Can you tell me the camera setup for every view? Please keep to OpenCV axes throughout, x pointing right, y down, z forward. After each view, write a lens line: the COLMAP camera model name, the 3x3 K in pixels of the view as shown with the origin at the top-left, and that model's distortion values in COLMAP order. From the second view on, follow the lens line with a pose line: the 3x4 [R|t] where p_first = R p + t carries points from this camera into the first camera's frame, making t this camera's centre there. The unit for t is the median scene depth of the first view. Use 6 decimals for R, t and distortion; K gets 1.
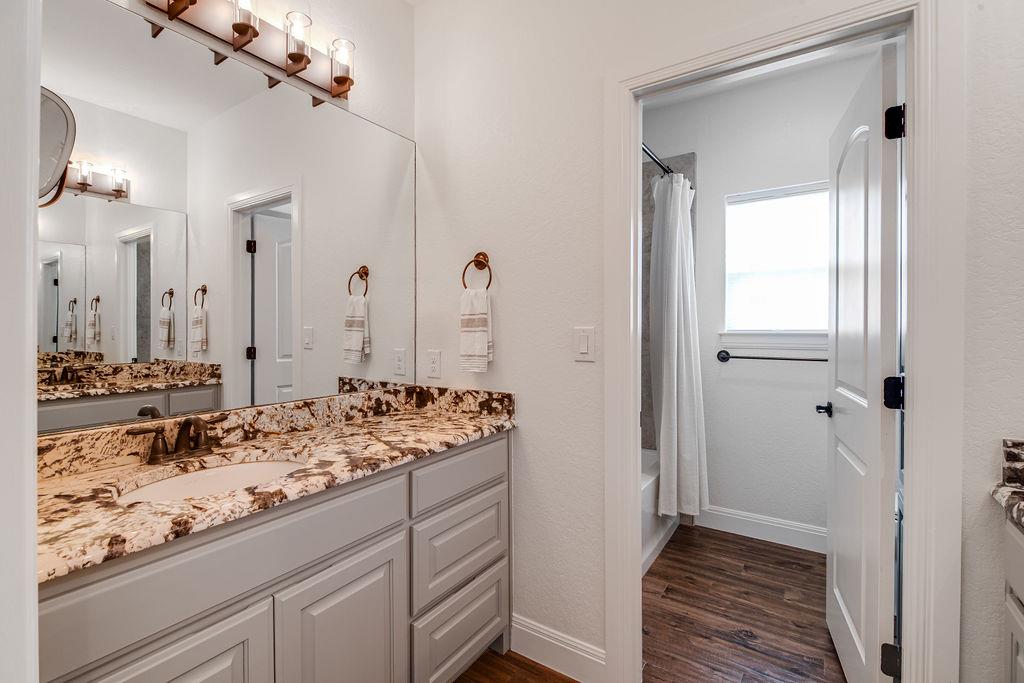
lens RADIAL K [[458.0, 0, 510.5], [0, 458.0, 329.4], [0, 0, 1]] dist [0.007916, -0.005048]
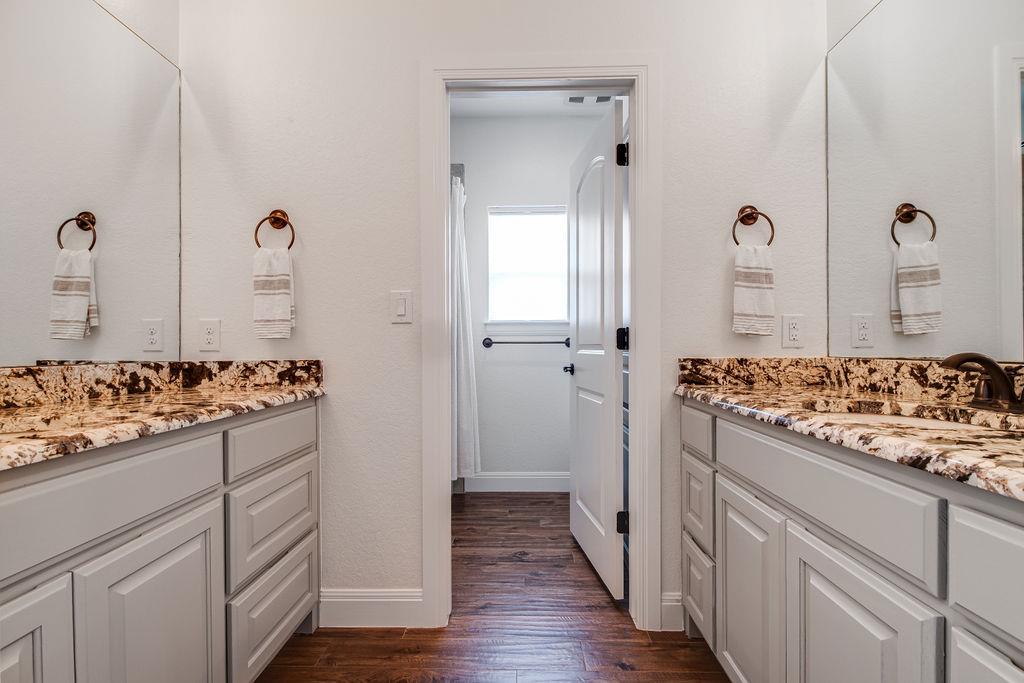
lens RADIAL K [[458.0, 0, 513.9], [0, 458.0, 350.6], [0, 0, 1]] dist [0.007916, -0.005048]
pose [[0.839943, -0.004471, 0.542656, -0.177349], [0.005522, 0.999985, -0.000309, 0.122586], [-0.542647, 0.003256, 0.839955, -0.030009]]
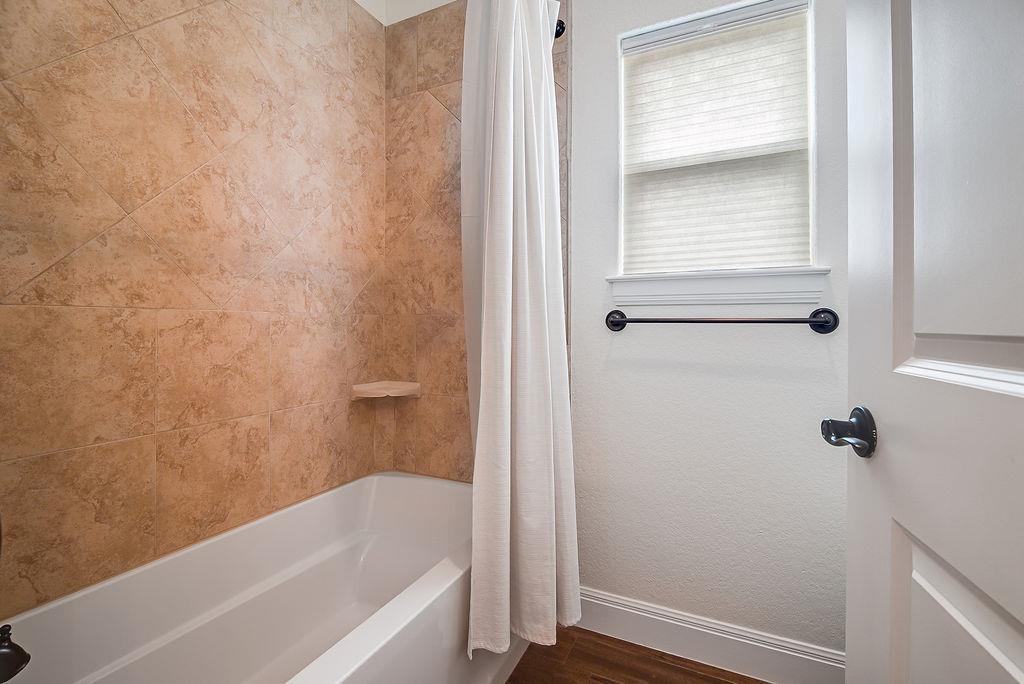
lens RADIAL K [[458.0, 0, 517.1], [0, 458.0, 331.5], [0, 0, 1]] dist [0.007916, -0.005048]
pose [[0.990298, 0.002250, 0.138943, 0.419010], [-0.003315, 0.999967, 0.007436, 0.105004], [-0.138922, -0.007825, 0.990272, 0.733466]]
